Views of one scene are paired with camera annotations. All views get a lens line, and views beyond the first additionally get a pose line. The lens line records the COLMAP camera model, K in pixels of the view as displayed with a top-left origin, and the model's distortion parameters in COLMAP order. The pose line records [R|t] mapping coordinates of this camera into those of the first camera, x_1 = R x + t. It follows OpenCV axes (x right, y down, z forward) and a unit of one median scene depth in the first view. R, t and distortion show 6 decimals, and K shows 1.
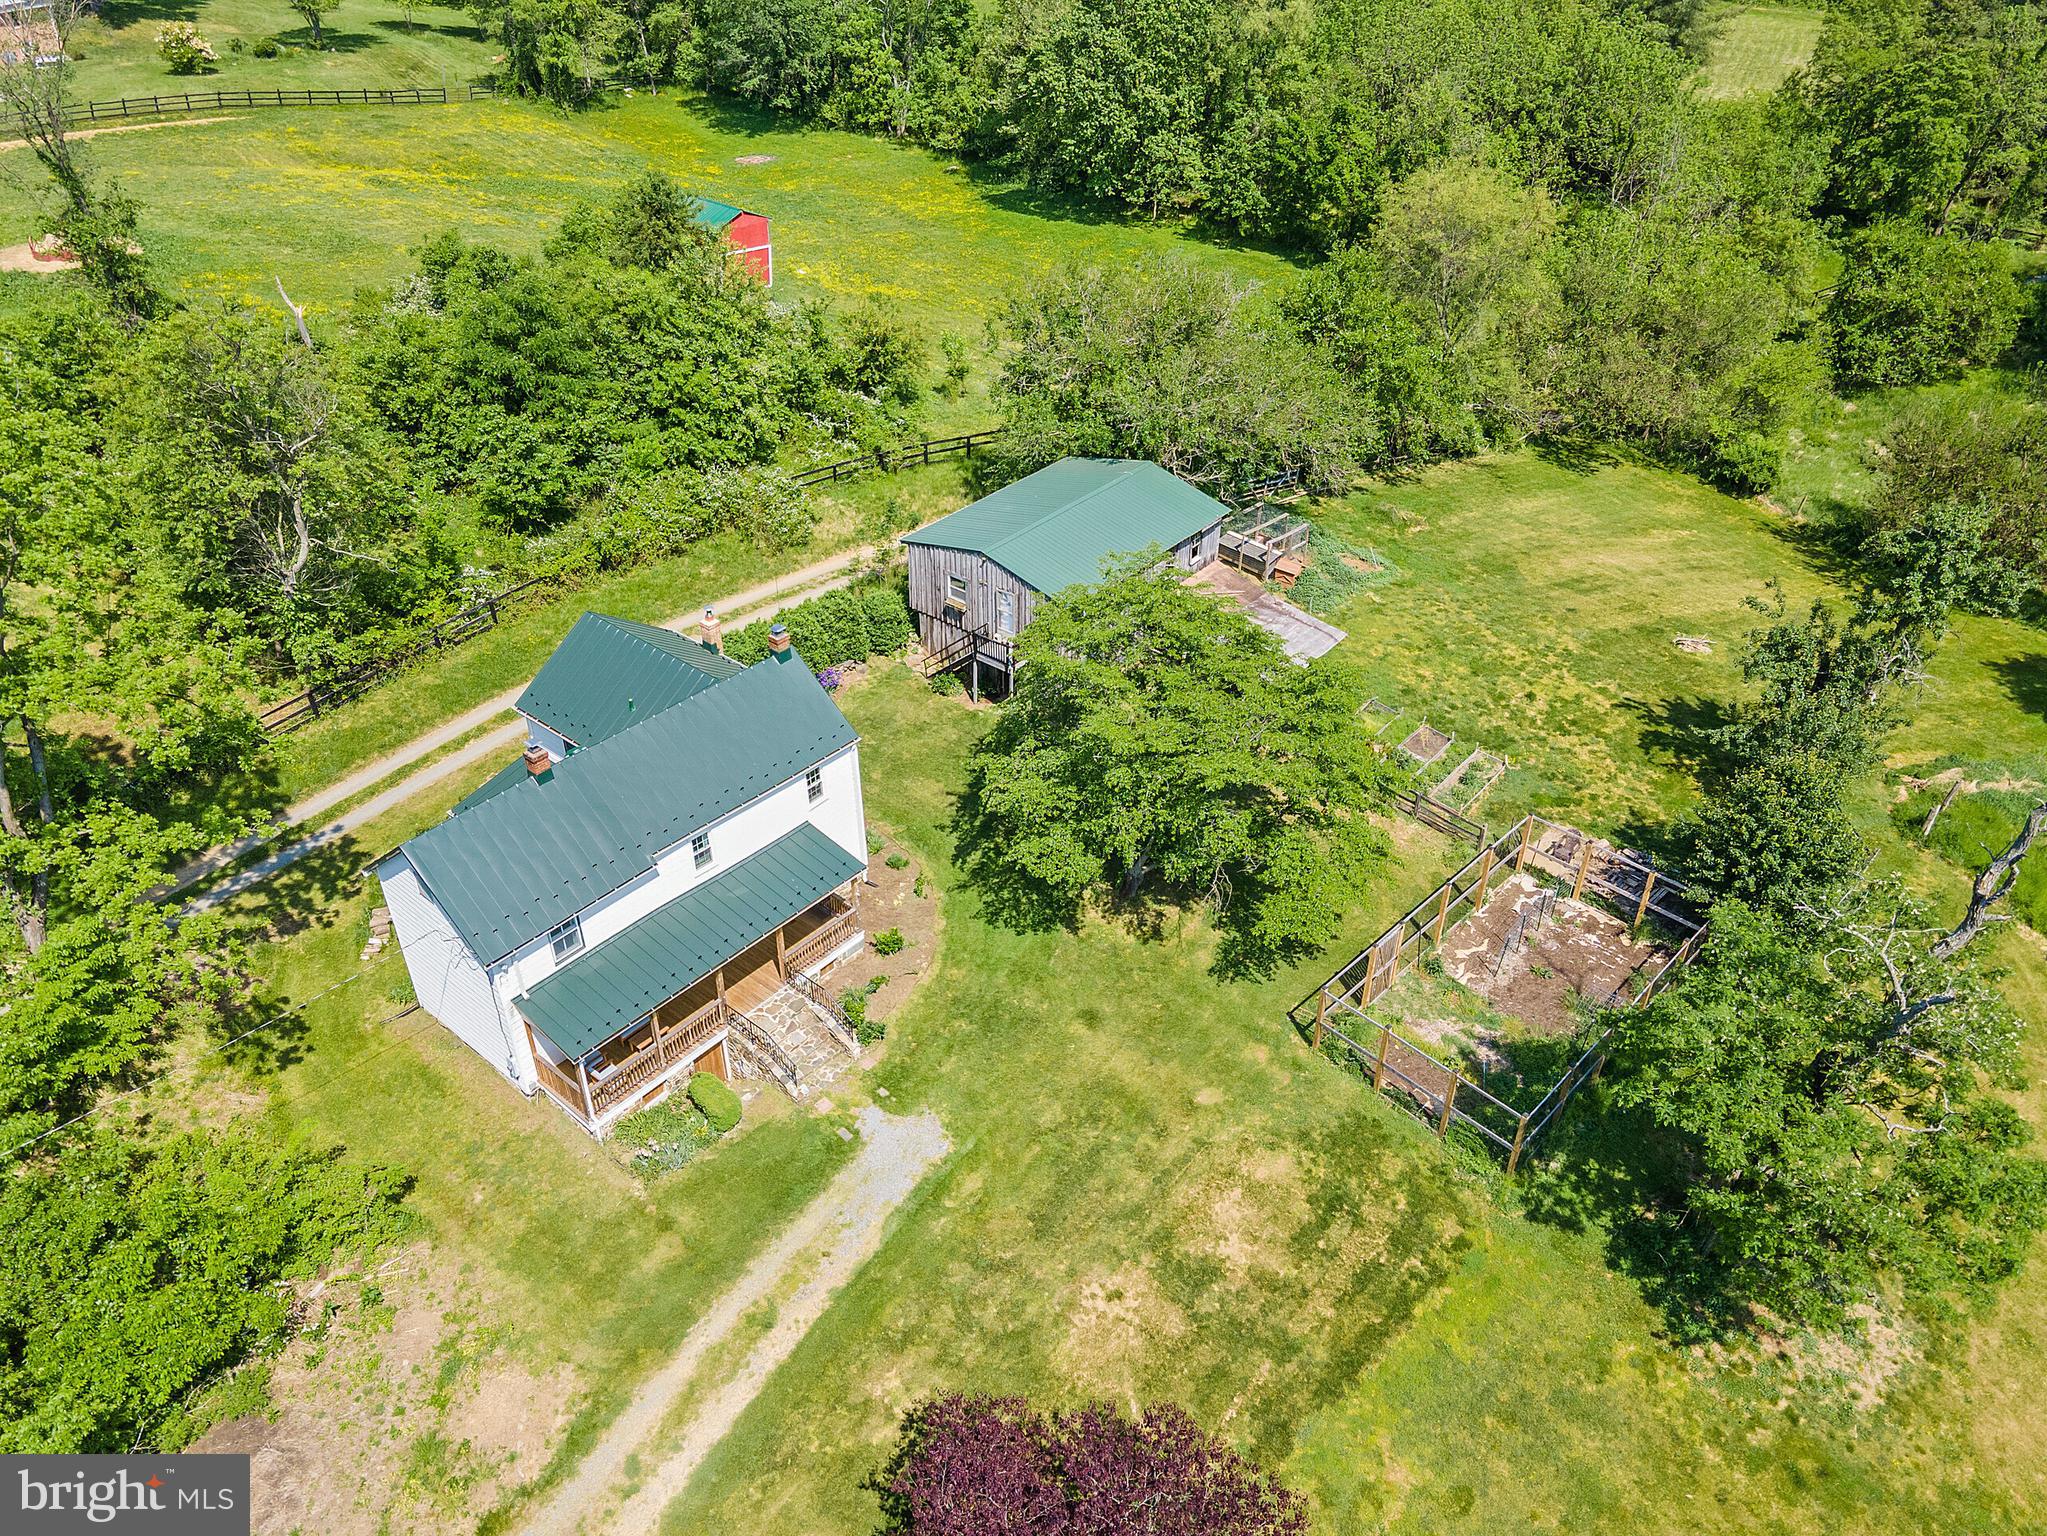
lens RADIAL K [[1500.4, 0, 1023.5], [0, 1500.4, 768.0], [0, 0, 1]] dist [0.062846, 0.003962]
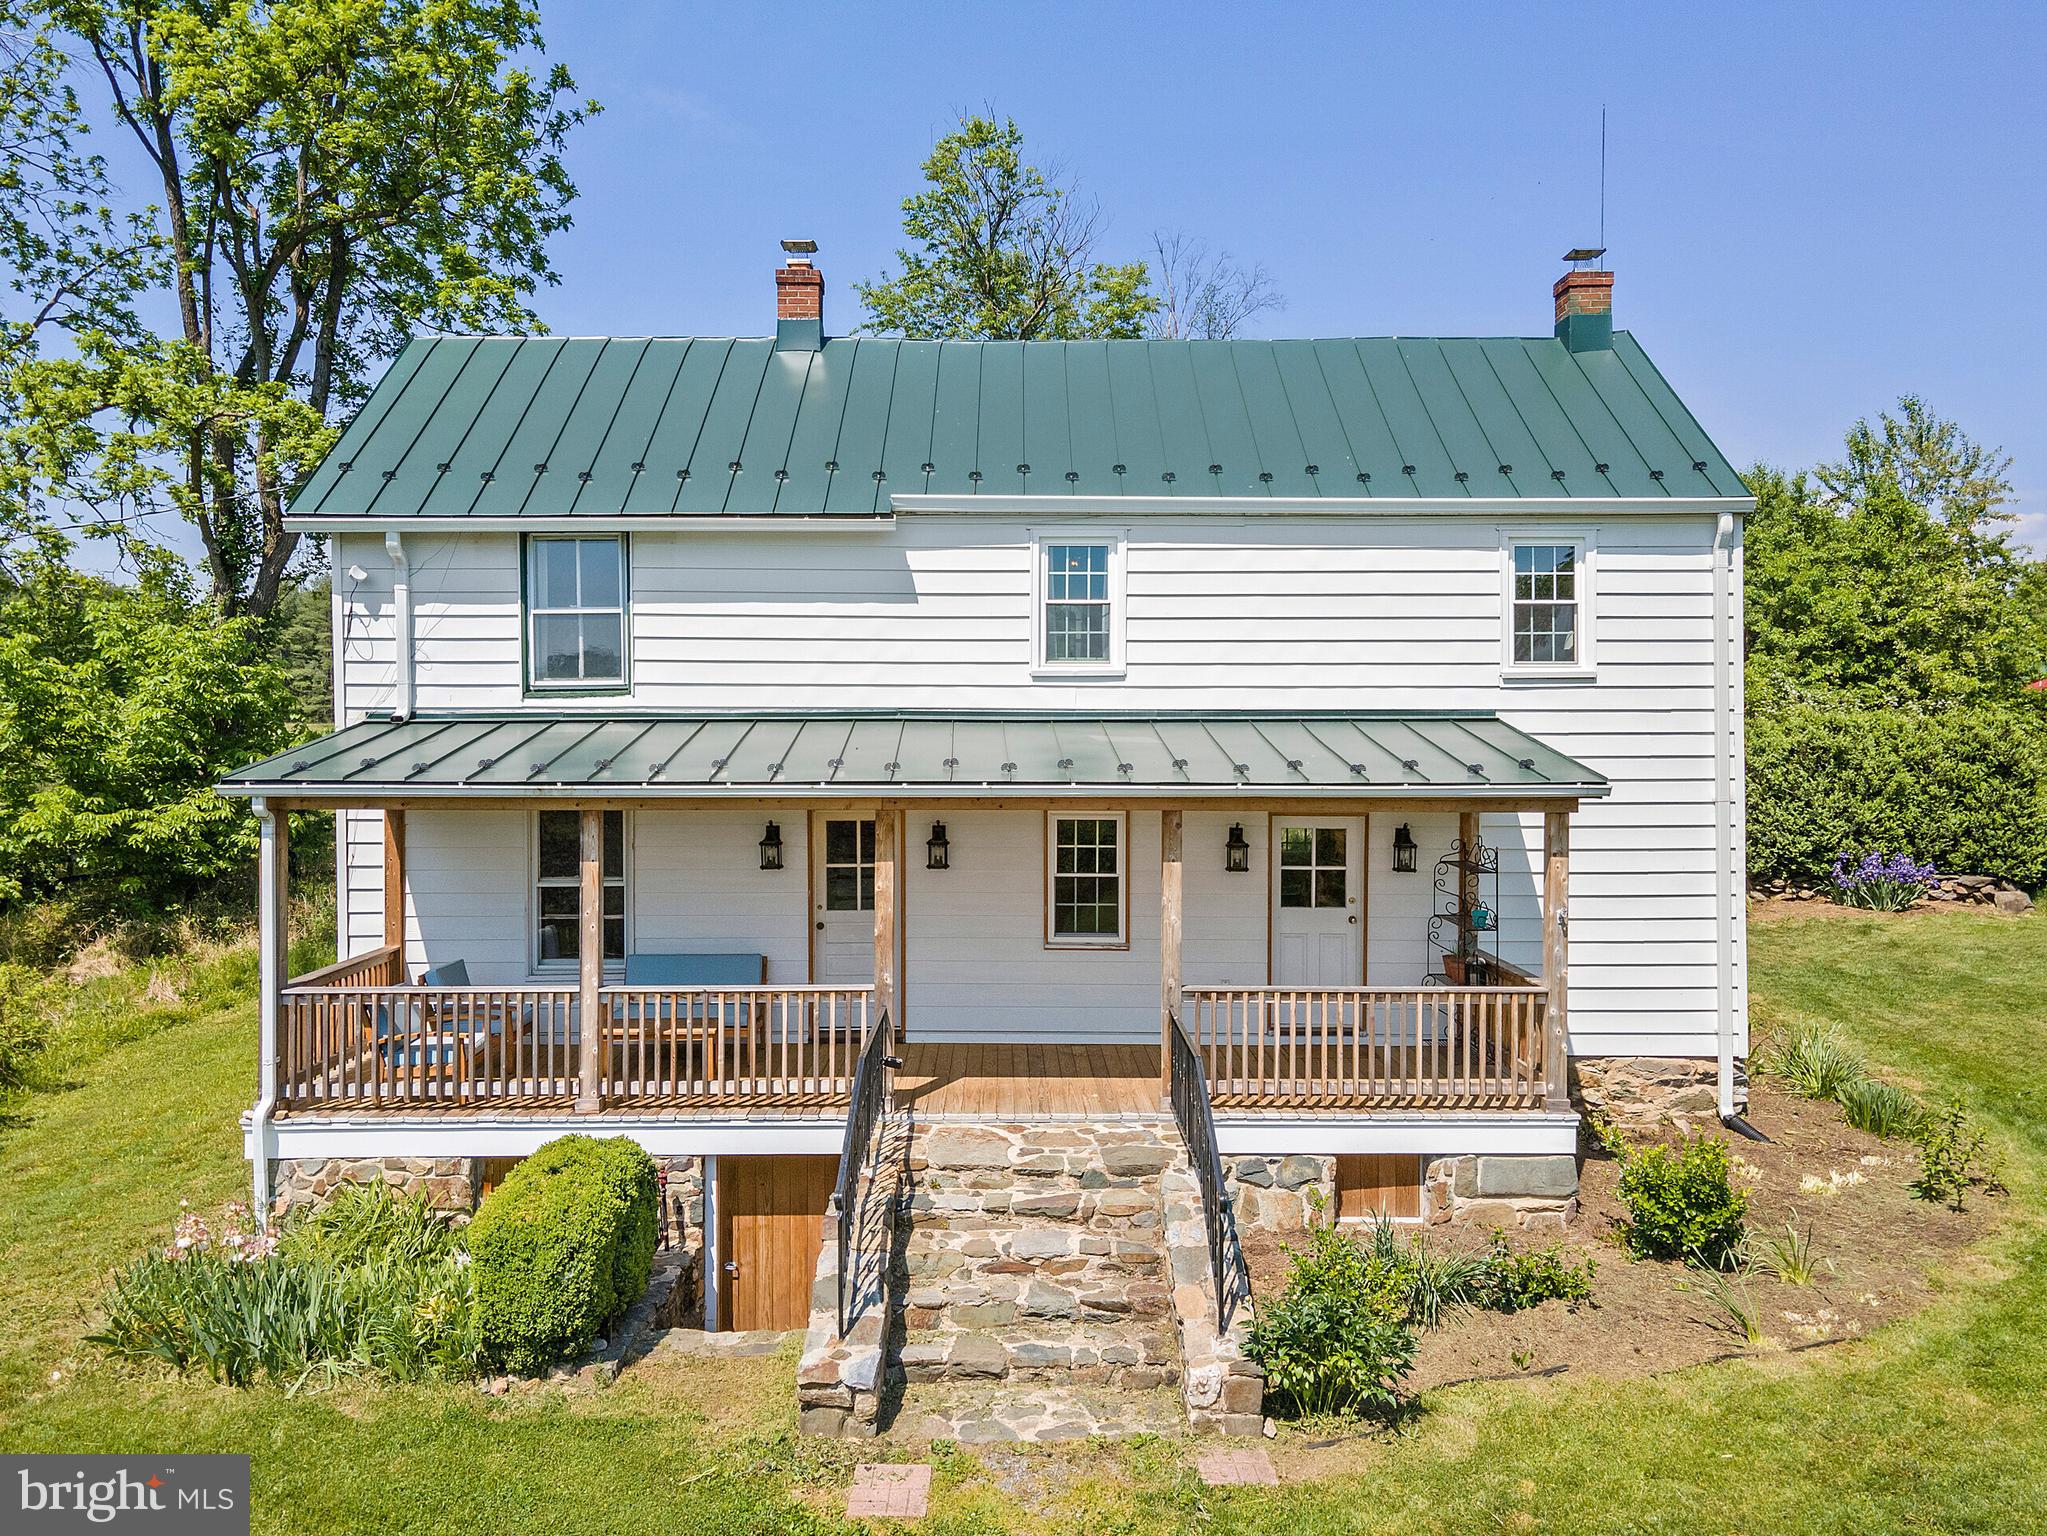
lens RADIAL K [[1486.5, 0, 1023.5], [0, 1486.5, 768.0], [0, 0, 1]] dist [0.033465, -0.001809]
pose [[0.658110, 0.011539, -0.752834, 0.020103], [-0.427760, 0.828570, -0.361238, 0.201287], [0.619607, 0.559766, 0.550226, 0.820158]]
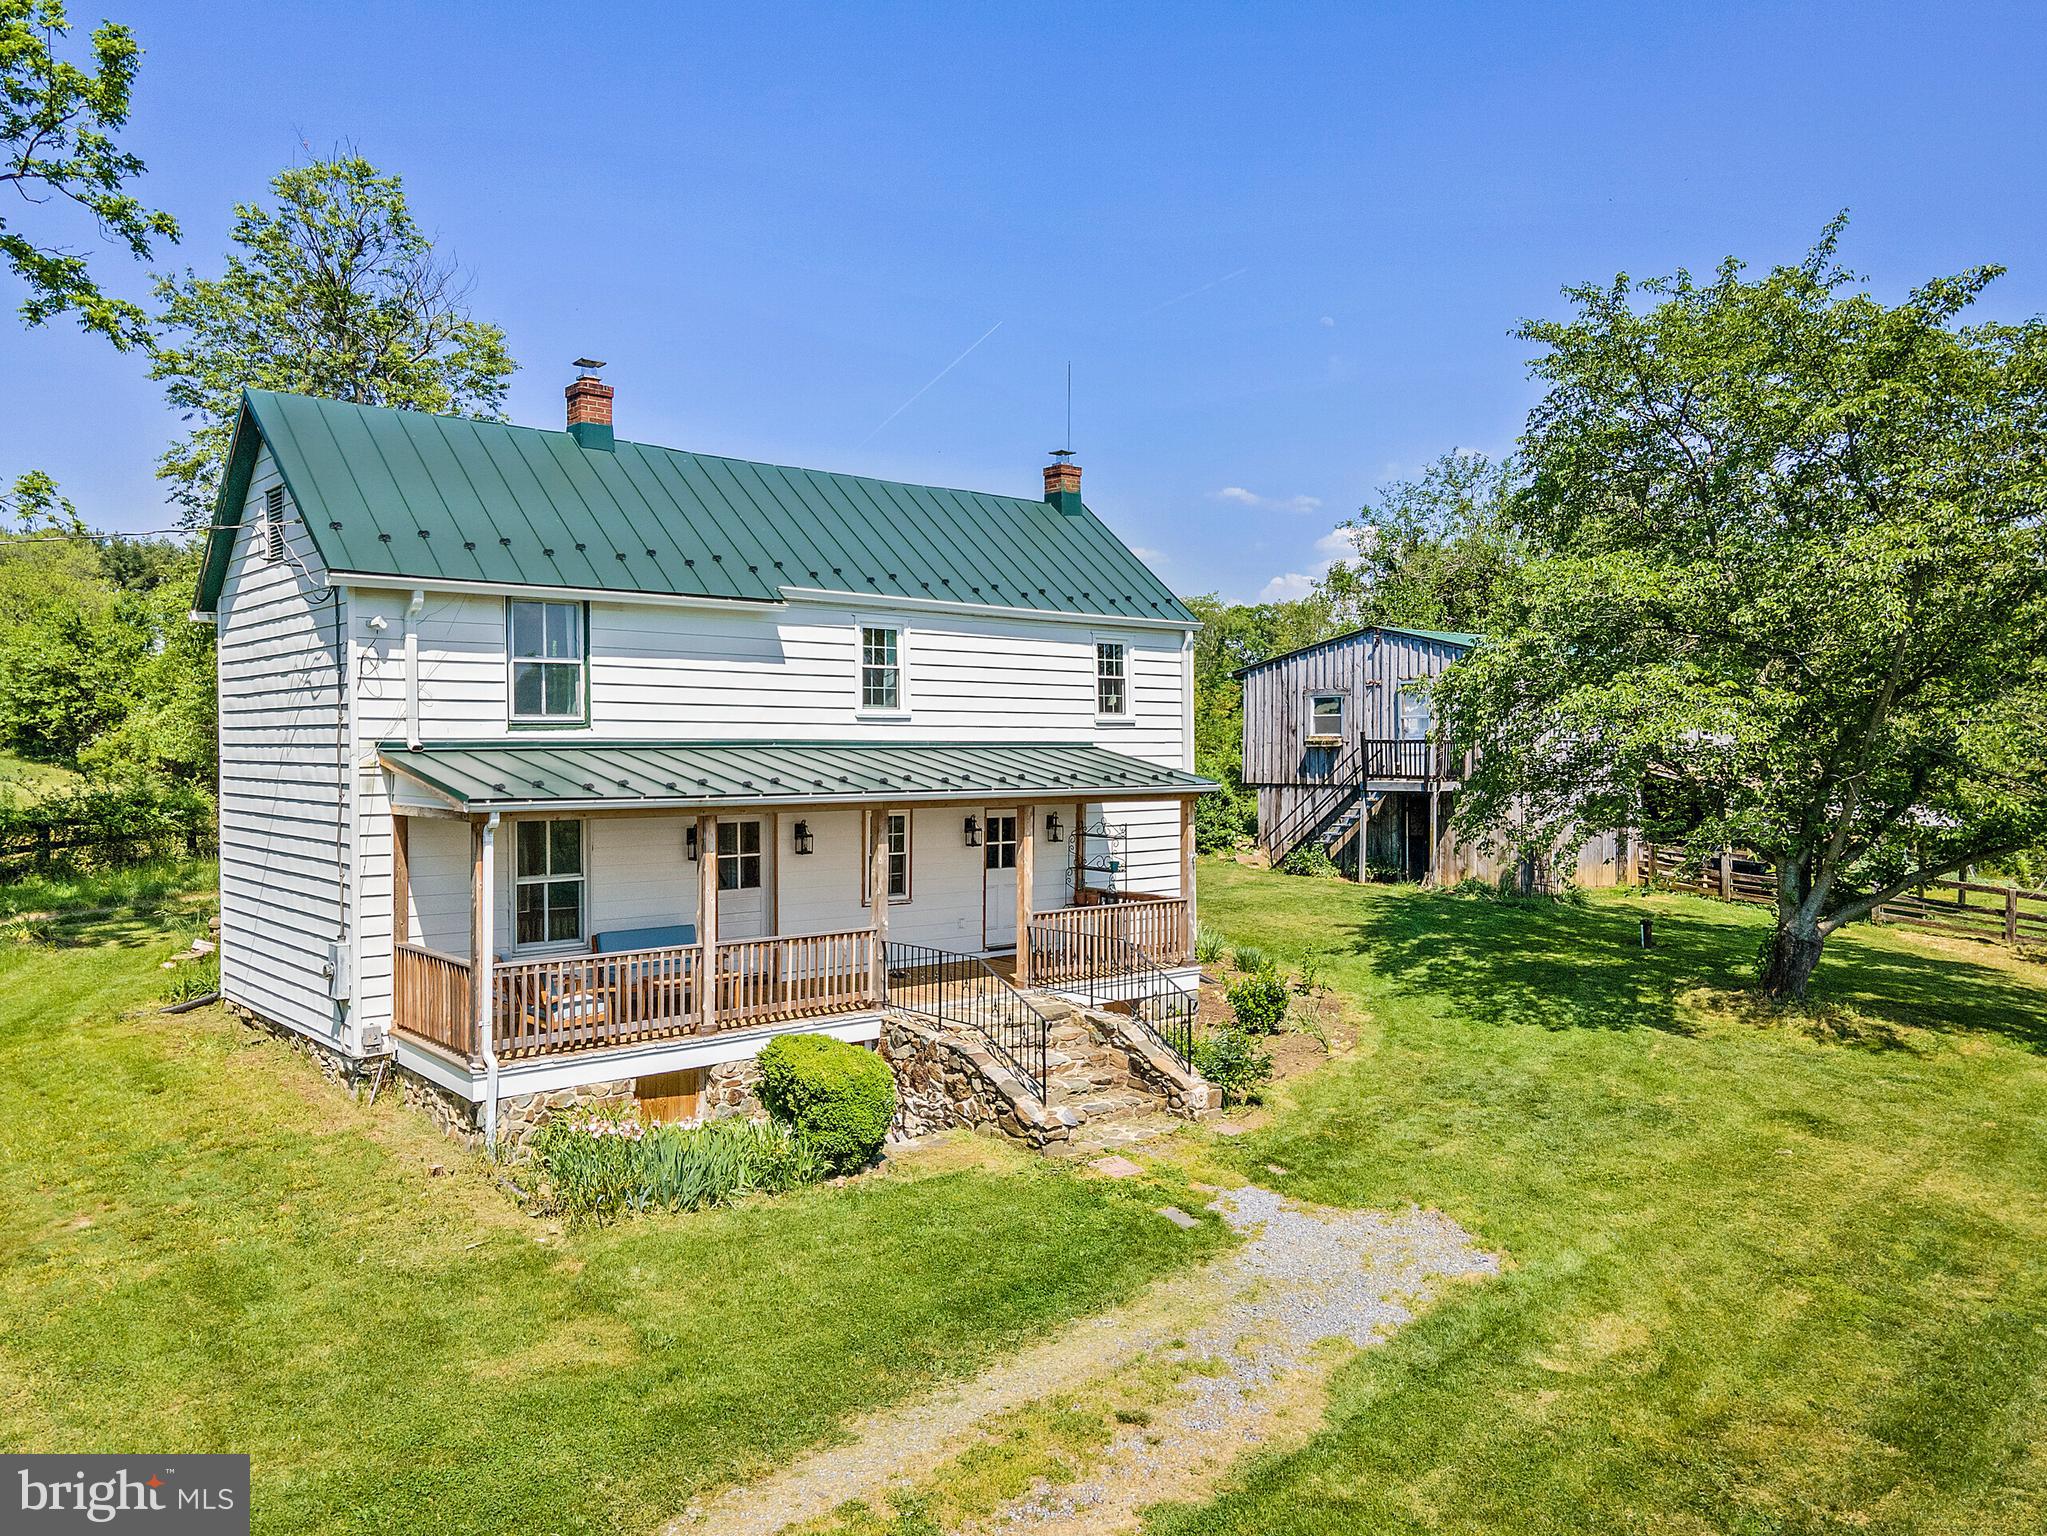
lens RADIAL K [[1486.5, 0, 1023.5], [0, 1486.5, 768.0], [0, 0, 1]] dist [0.033465, -0.001809]
pose [[0.988318, -0.002045, -0.152392, -0.095817], [-0.083522, 0.829123, -0.552791, 0.329709], [0.127482, 0.559062, 0.819267, 0.627469]]
